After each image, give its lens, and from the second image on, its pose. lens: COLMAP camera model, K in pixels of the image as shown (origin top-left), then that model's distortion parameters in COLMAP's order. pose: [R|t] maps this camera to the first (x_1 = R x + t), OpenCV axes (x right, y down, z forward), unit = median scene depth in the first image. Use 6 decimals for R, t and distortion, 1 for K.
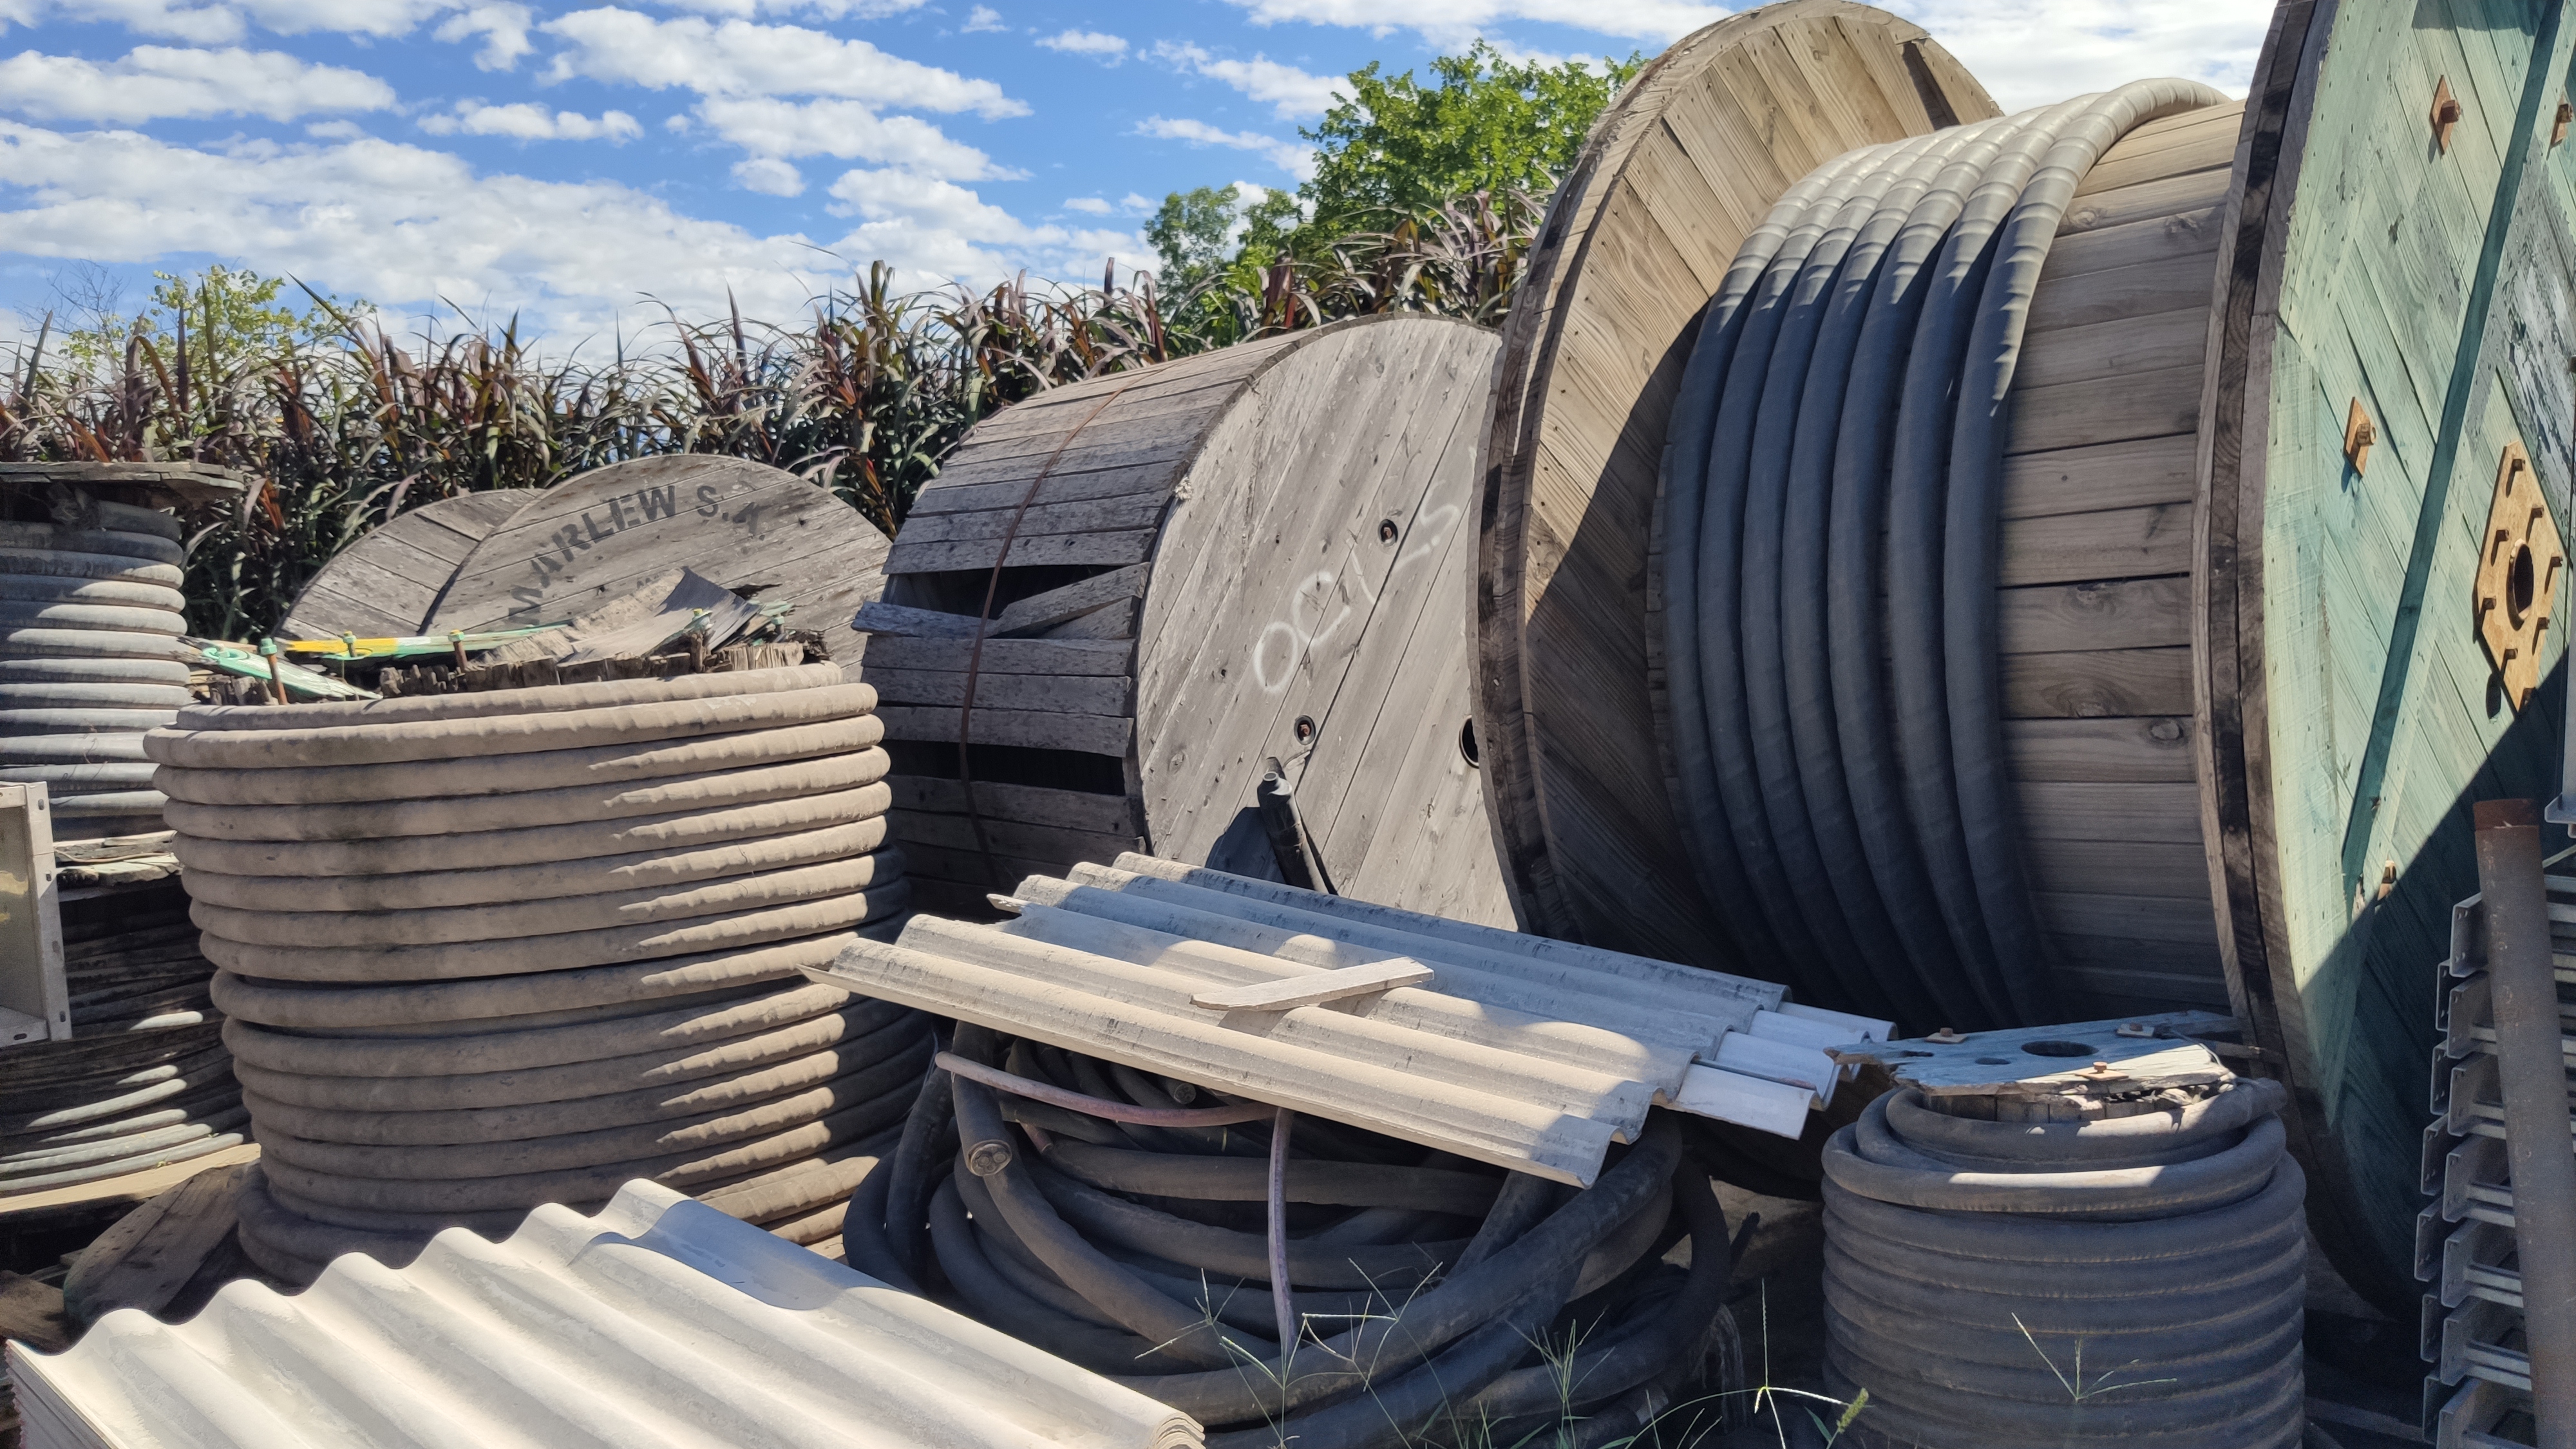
lens RADIAL K [[1963.0, 0, 1289.7], [0, 1963.0, 758.4], [0, 0, 1]] dist [0.043448, -0.087903]
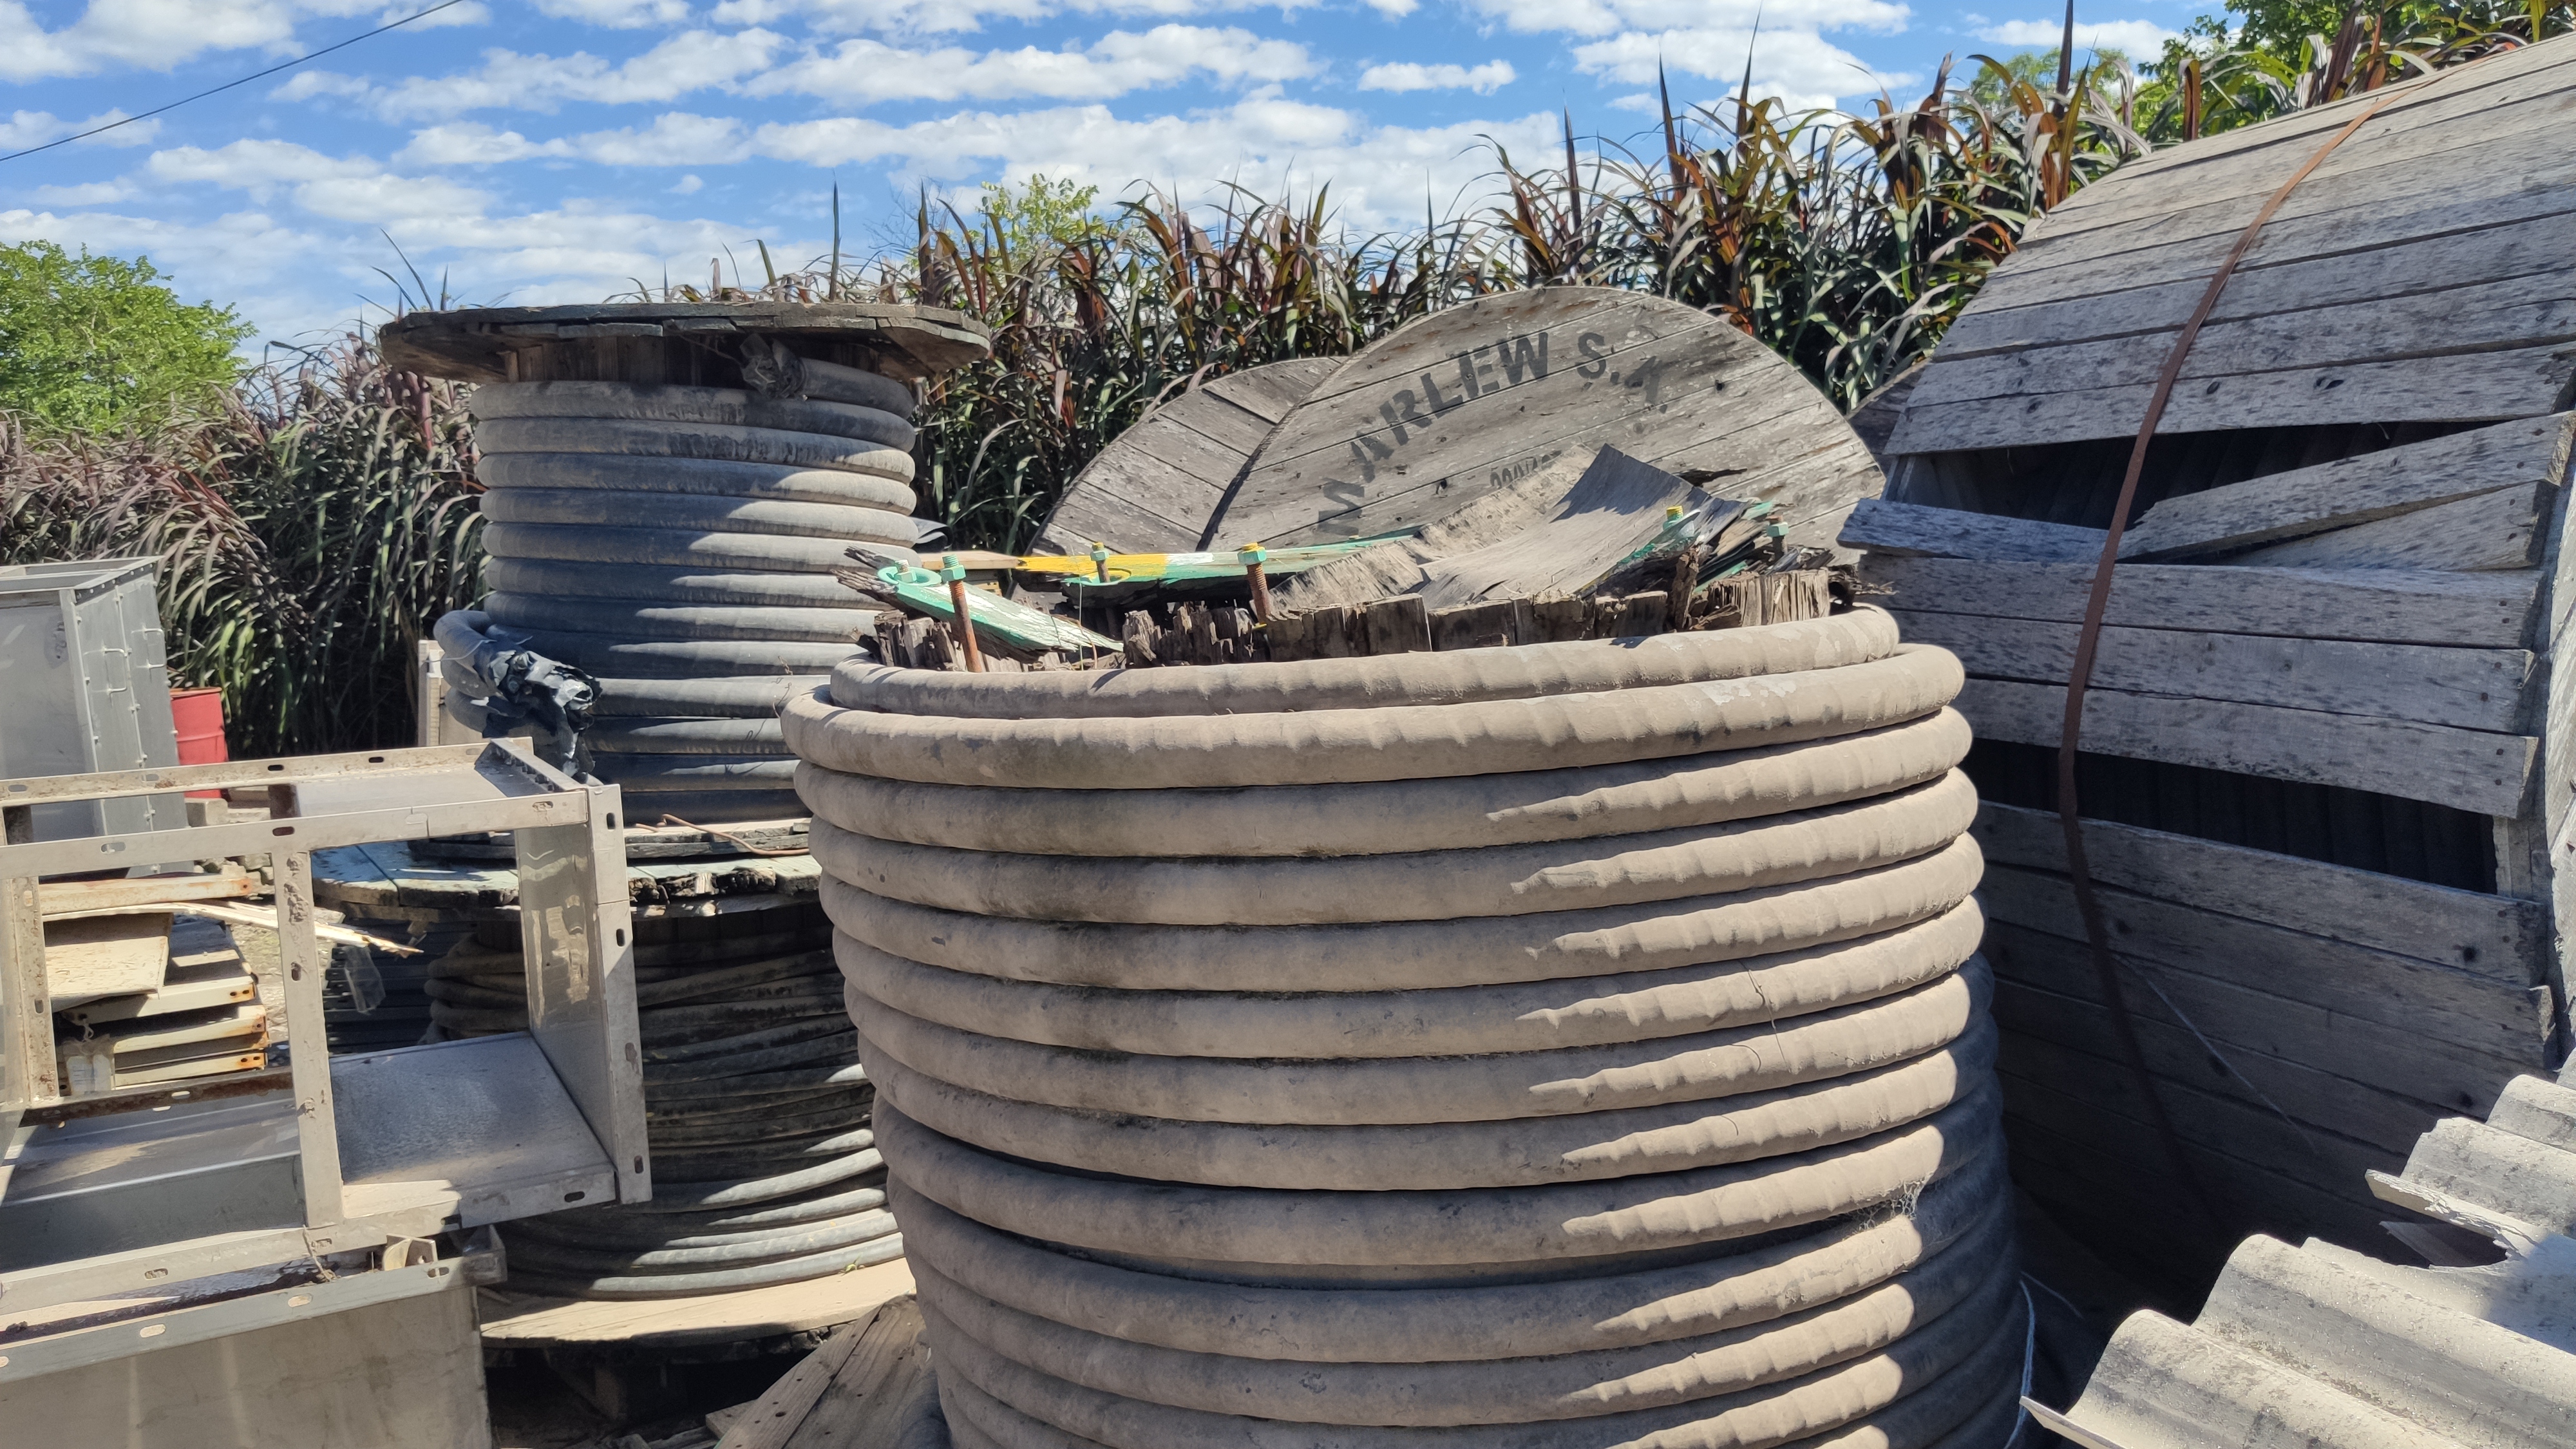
lens RADIAL K [[1963.0, 0, 1309.9], [0, 1963.0, 718.2], [0, 0, 1]] dist [0.043448, -0.087903]
pose [[0.934028, 0.041507, -0.354780, -0.175707], [-0.033251, 0.999016, 0.029338, -0.027044], [0.355649, -0.015606, 0.934489, 0.409975]]
